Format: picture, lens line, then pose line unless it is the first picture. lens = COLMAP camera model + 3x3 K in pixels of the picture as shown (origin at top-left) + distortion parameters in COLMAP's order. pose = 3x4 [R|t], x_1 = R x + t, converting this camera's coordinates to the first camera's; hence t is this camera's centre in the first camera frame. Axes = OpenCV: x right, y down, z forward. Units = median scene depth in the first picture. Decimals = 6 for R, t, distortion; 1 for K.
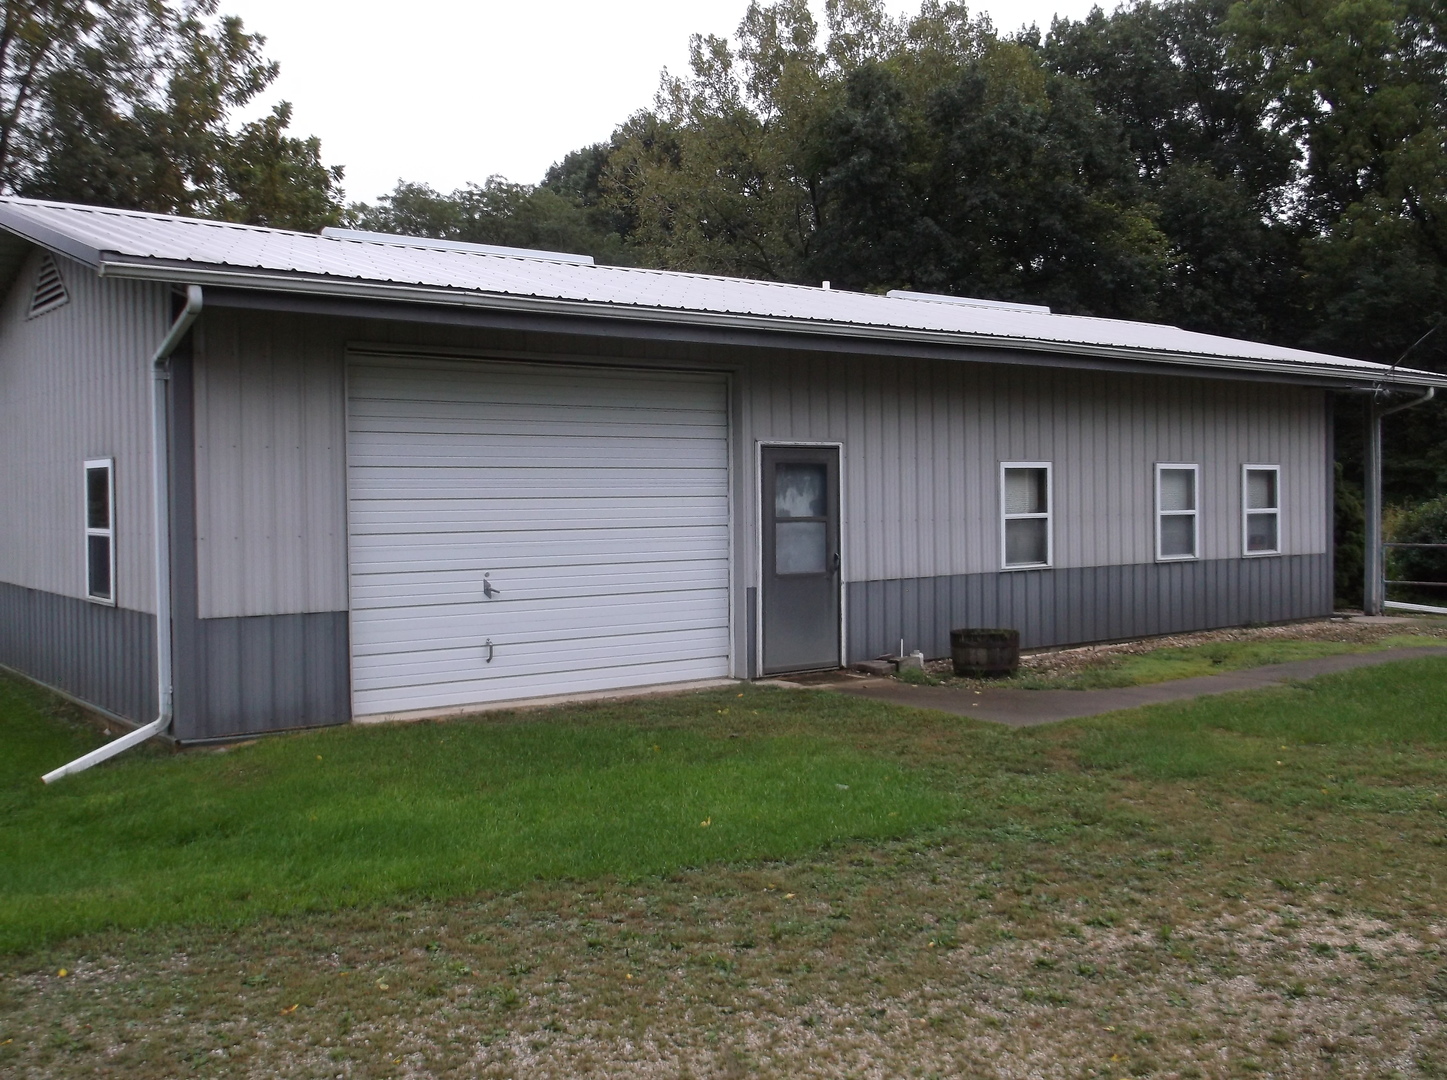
lens RADIAL K [[1407.1, 0, 723.5], [0, 1407.1, 540.0], [0, 0, 1]] dist [0.007563, 0.004539]
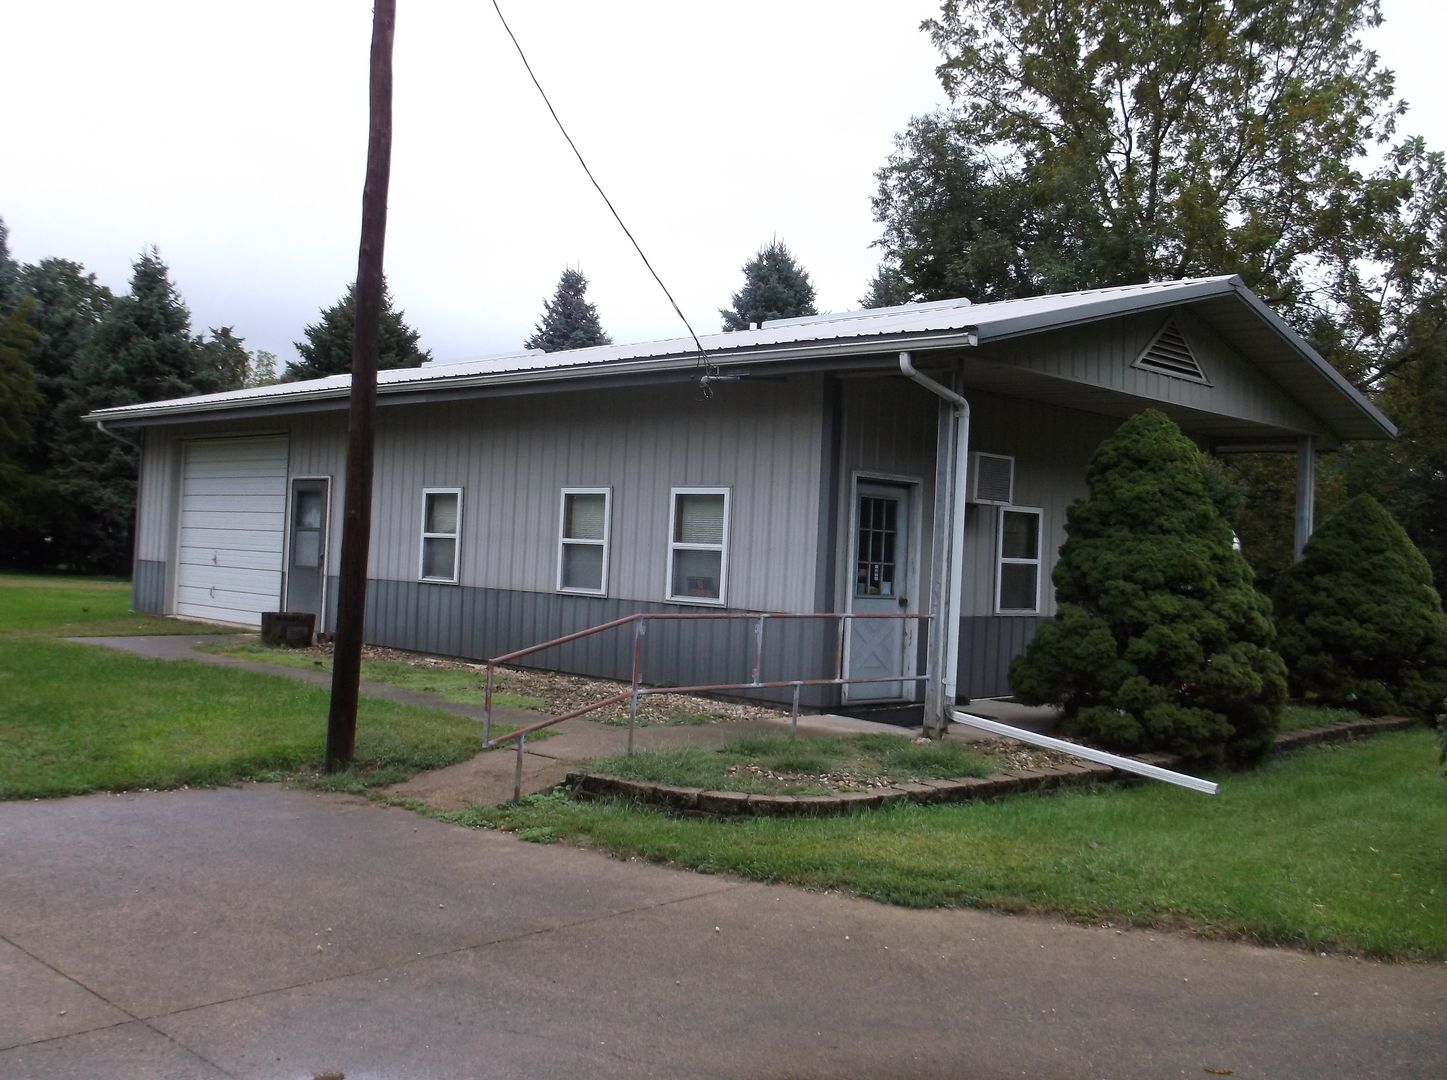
lens RADIAL K [[1407.1, 0, 723.5], [0, 1407.1, 540.0], [0, 0, 1]] dist [0.007563, 0.004539]
pose [[0.132962, 0.019106, -0.990937, 1.340796], [-0.060043, 0.998133, 0.011188, -0.039223], [0.989301, 0.058012, 0.133861, 1.056588]]
